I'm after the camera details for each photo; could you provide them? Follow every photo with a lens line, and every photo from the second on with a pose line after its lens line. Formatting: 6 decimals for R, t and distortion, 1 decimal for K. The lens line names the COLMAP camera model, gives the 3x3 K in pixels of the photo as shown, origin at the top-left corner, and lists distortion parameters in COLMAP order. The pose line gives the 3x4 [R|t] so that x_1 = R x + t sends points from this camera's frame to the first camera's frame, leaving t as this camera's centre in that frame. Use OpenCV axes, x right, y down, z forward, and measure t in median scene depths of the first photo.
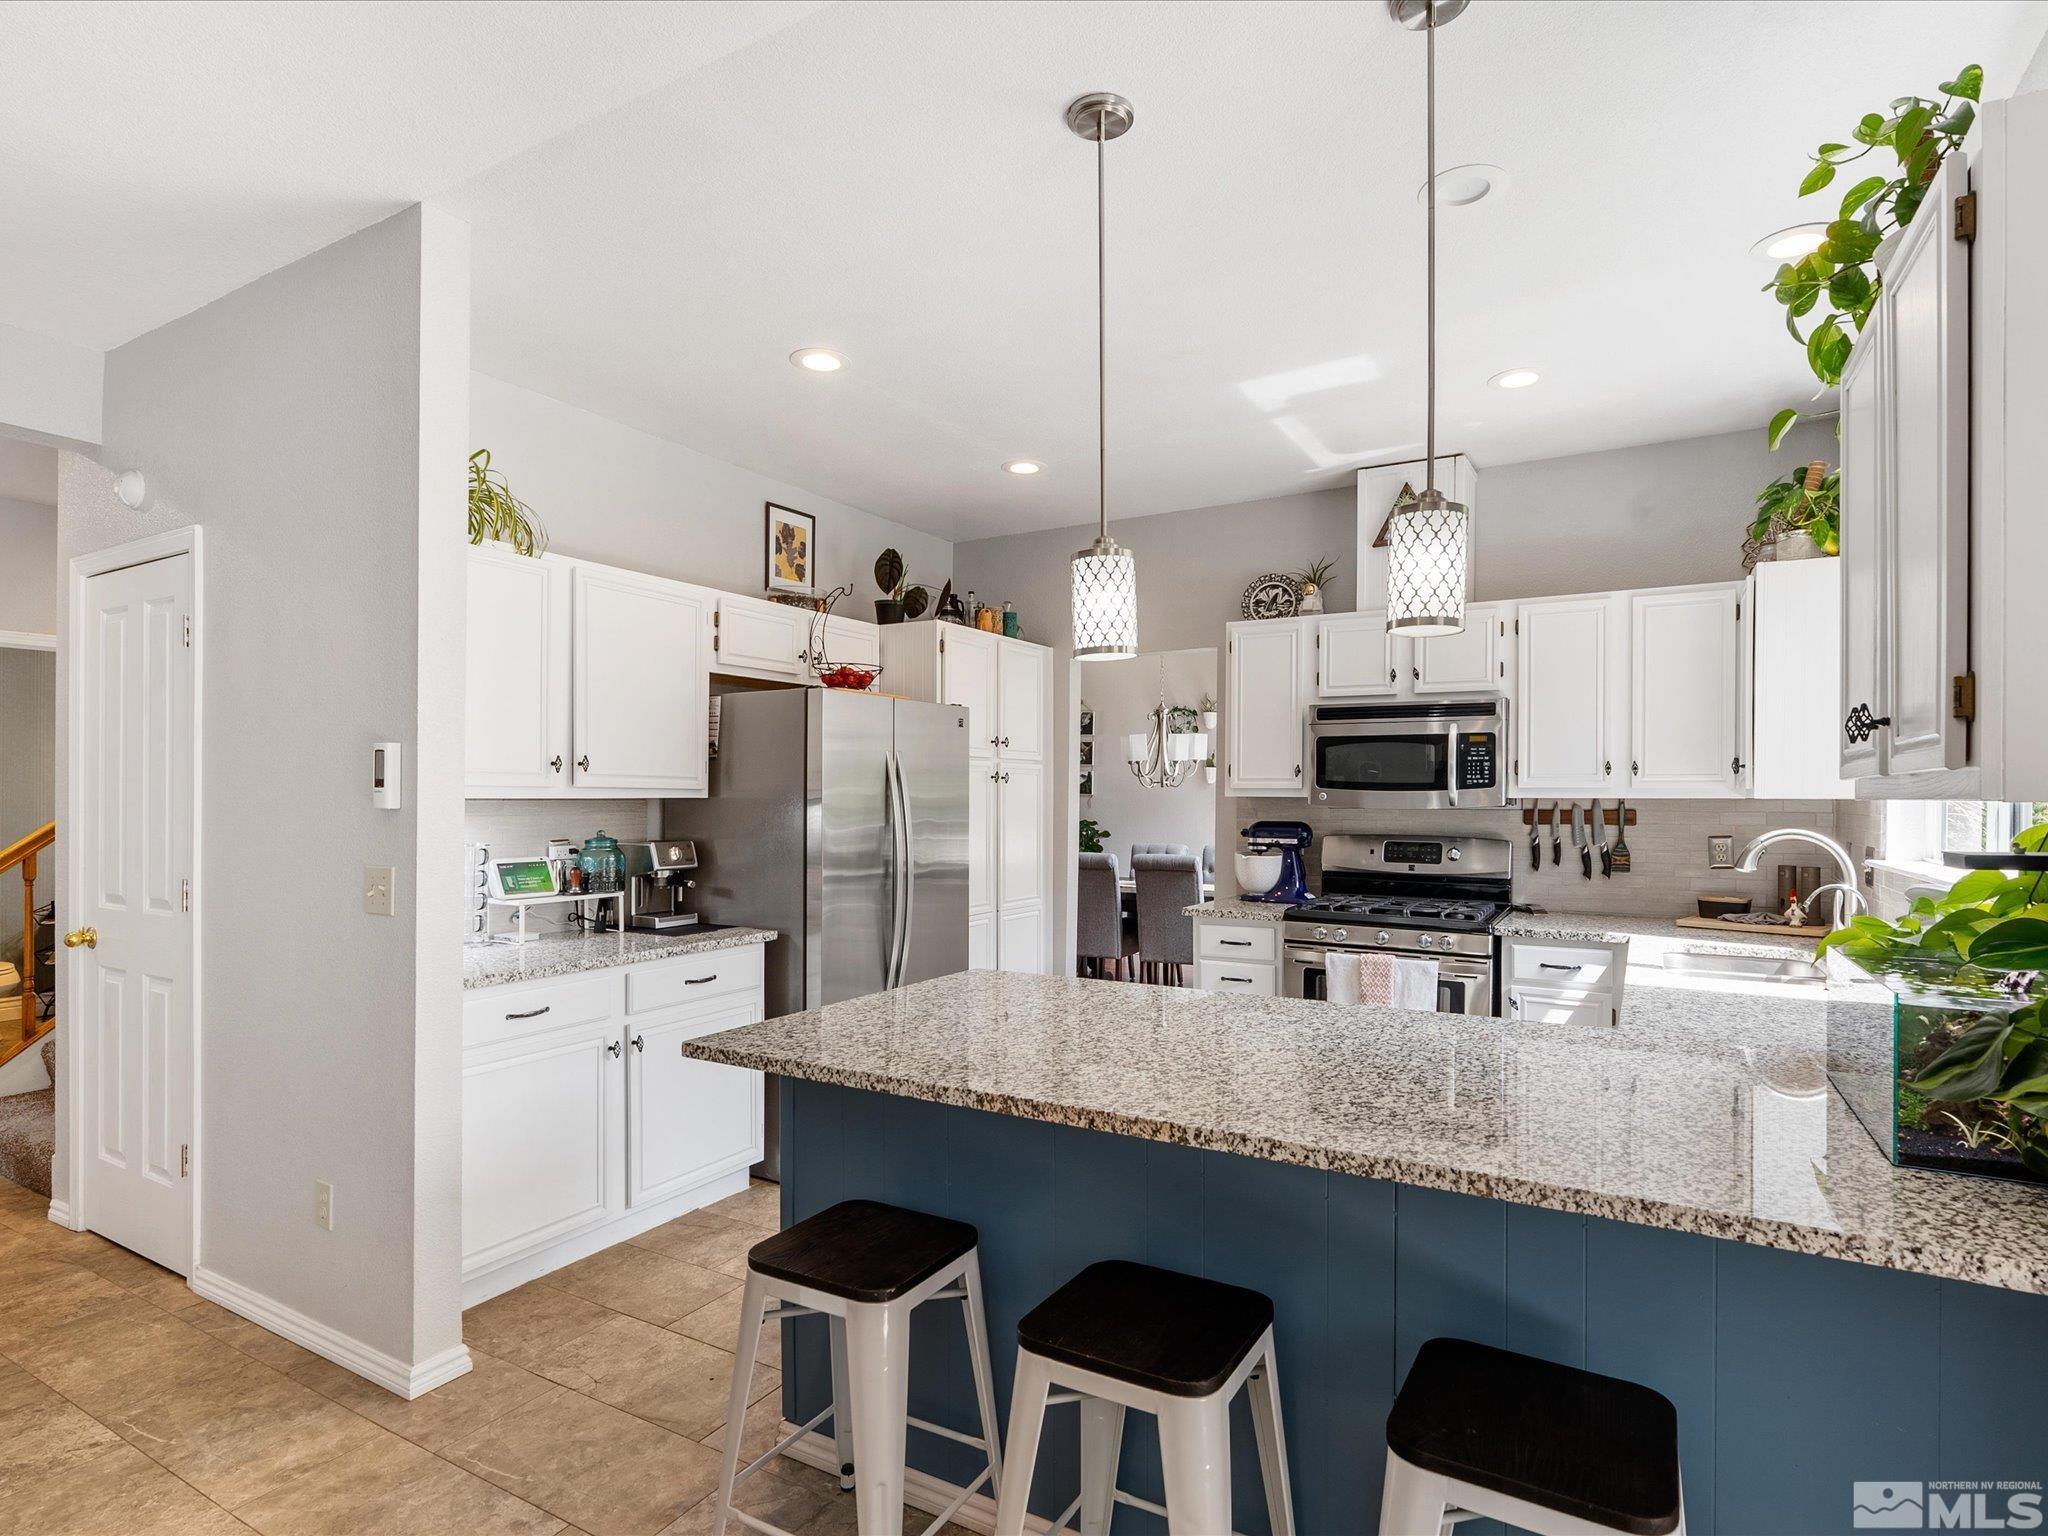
lens RADIAL K [[1077.3, 0, 1029.0], [0, 1077.3, 780.0], [0, 0, 1]] dist [-0.001102, 0.000220]
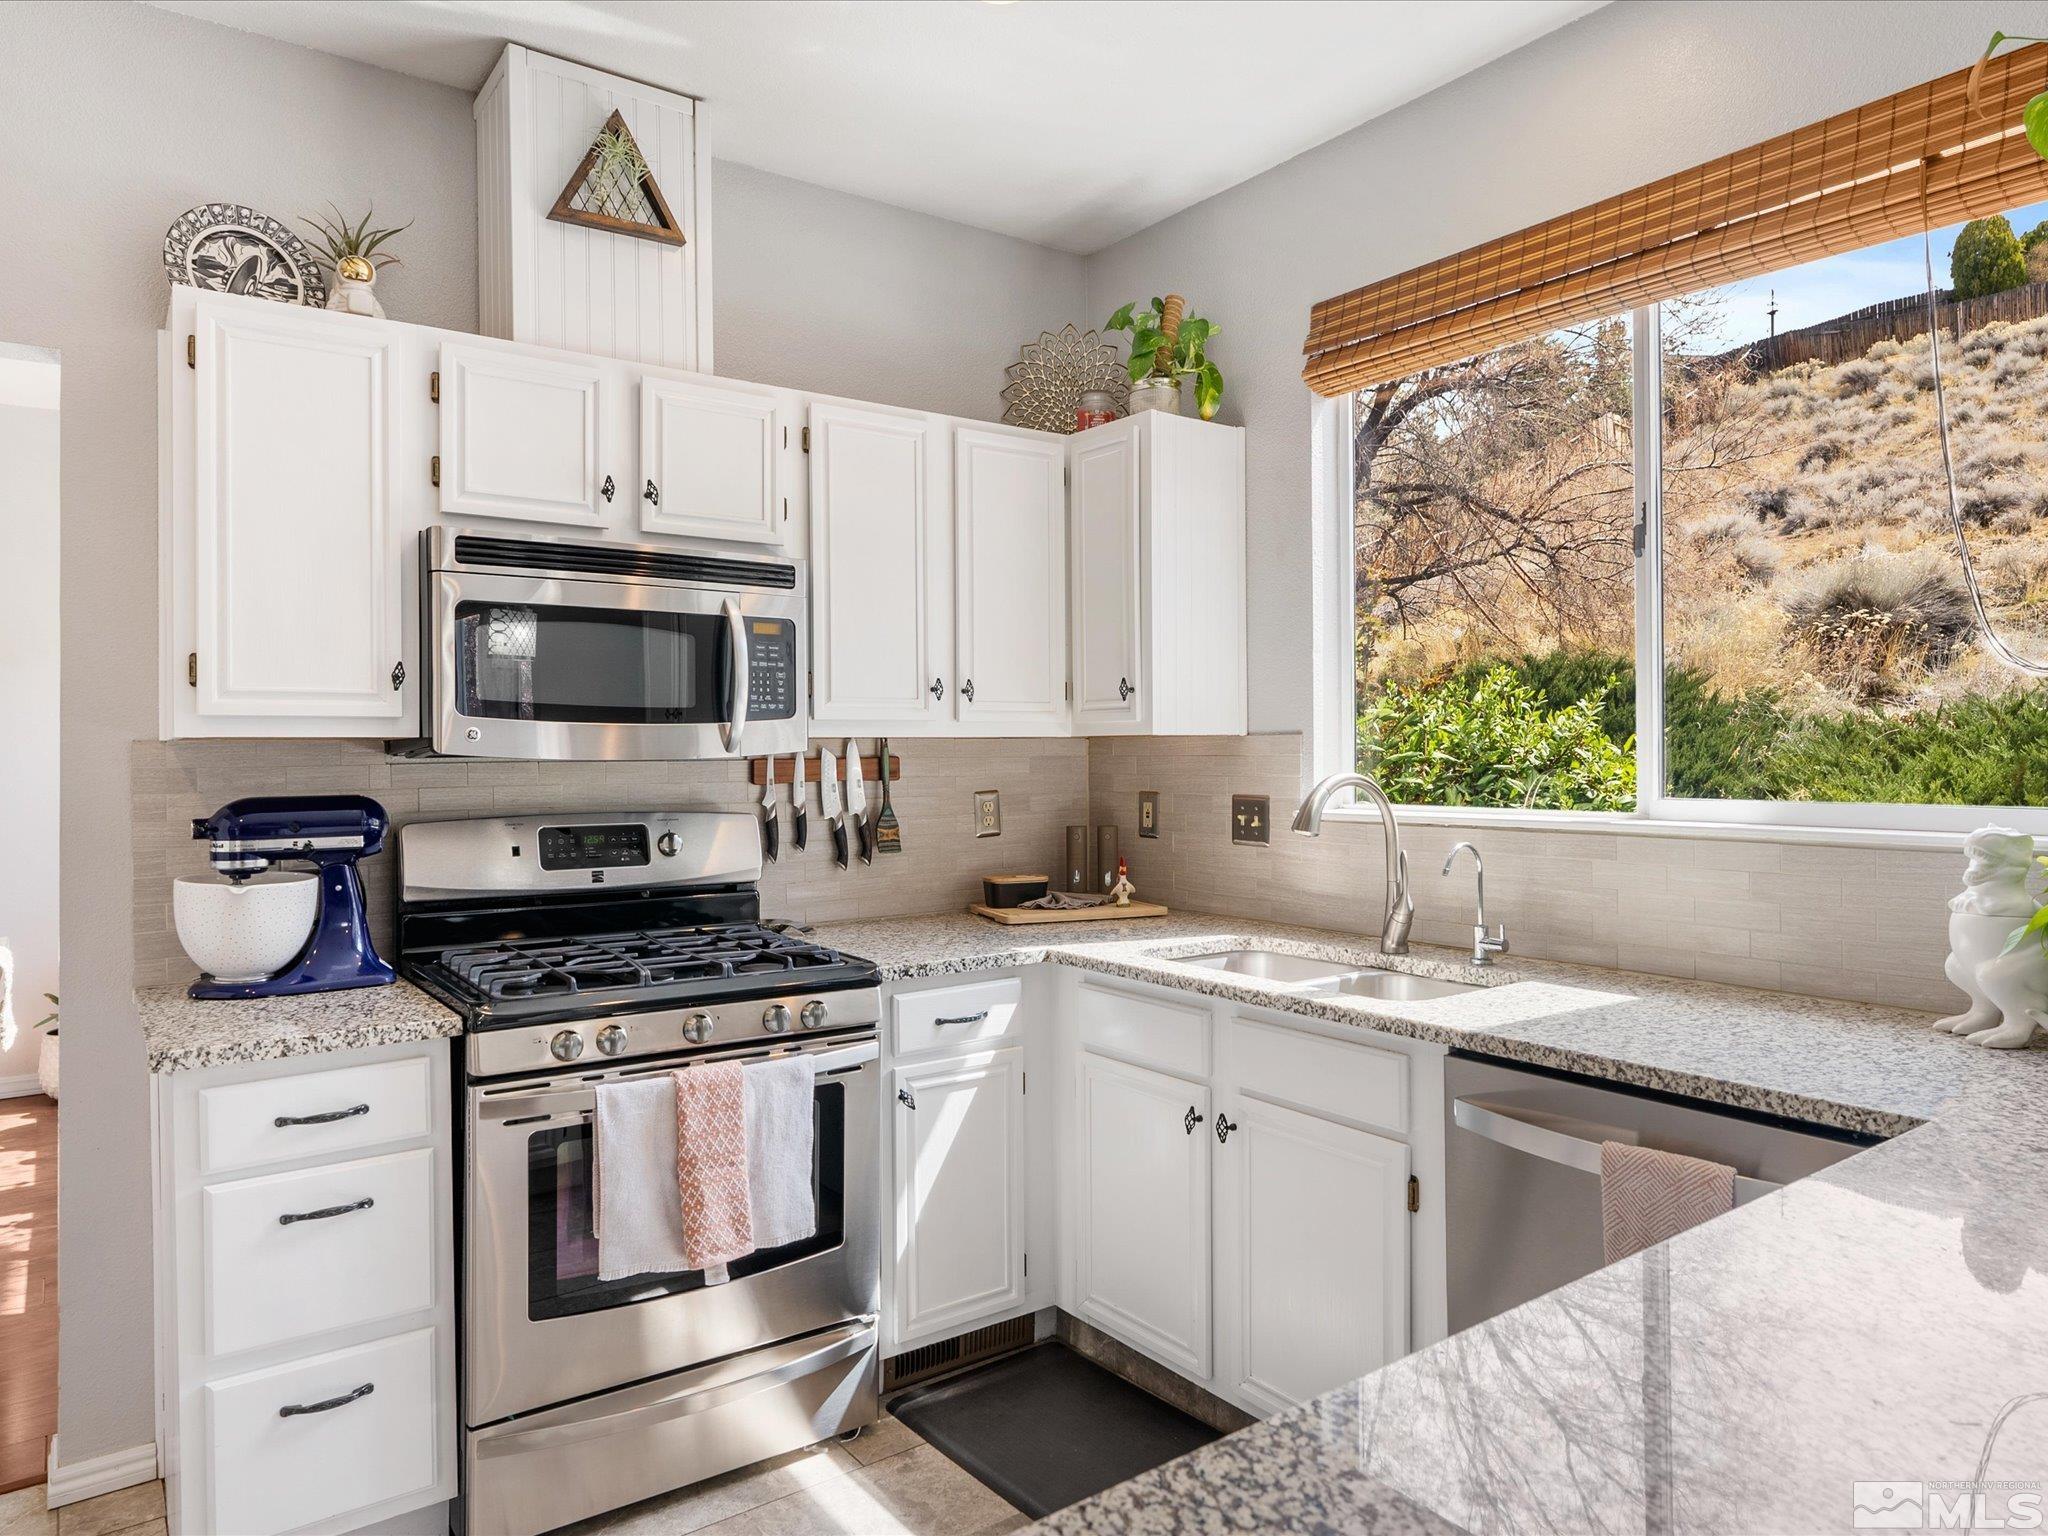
lens RADIAL K [[1320.4, 0, 1019.5], [0, 1320.4, 741.6], [0, 0, 1]] dist [-0.004165, -0.000964]
pose [[0.397602, -0.001342, 0.917557, -0.145655], [-0.002872, 0.999992, 0.002707, 0.016590], [-0.917553, -0.003711, 0.397595, 0.609564]]
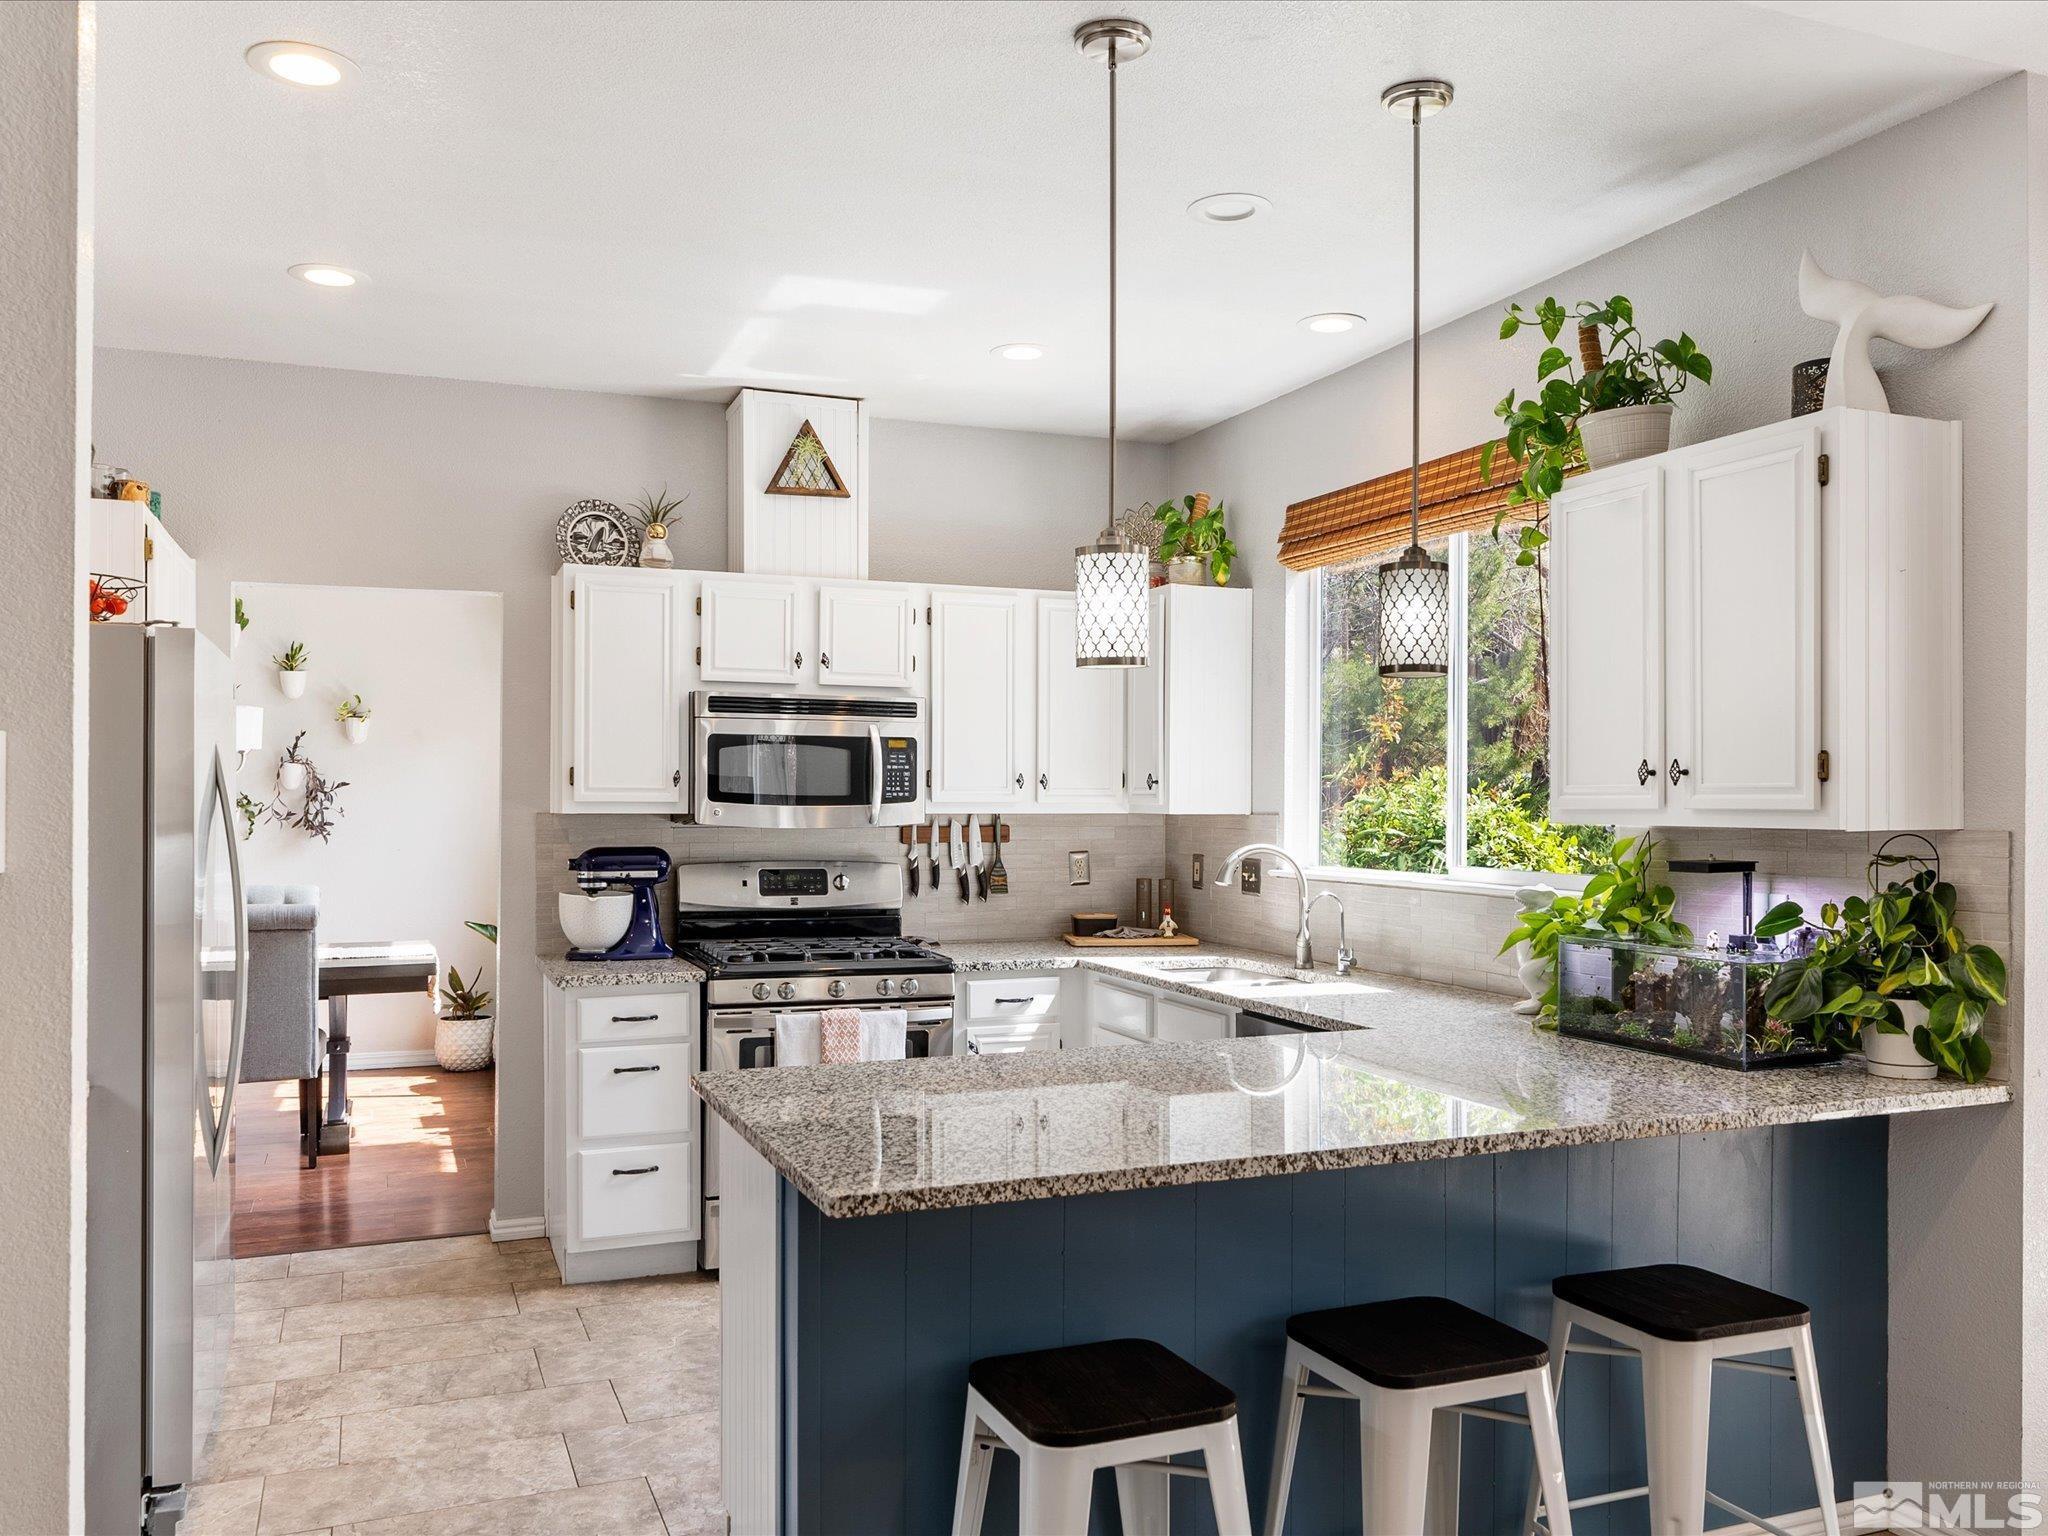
lens RADIAL K [[1650.7, 0, 1014.1], [0, 1650.7, 779.1], [0, 0, 1]] dist [-0.004470, -0.001895]
pose [[0.615334, 0.005651, 0.788247, -0.543394], [-0.011890, 0.999927, 0.002113, -0.014479], [-0.788177, -0.010672, 0.615356, 0.128529]]
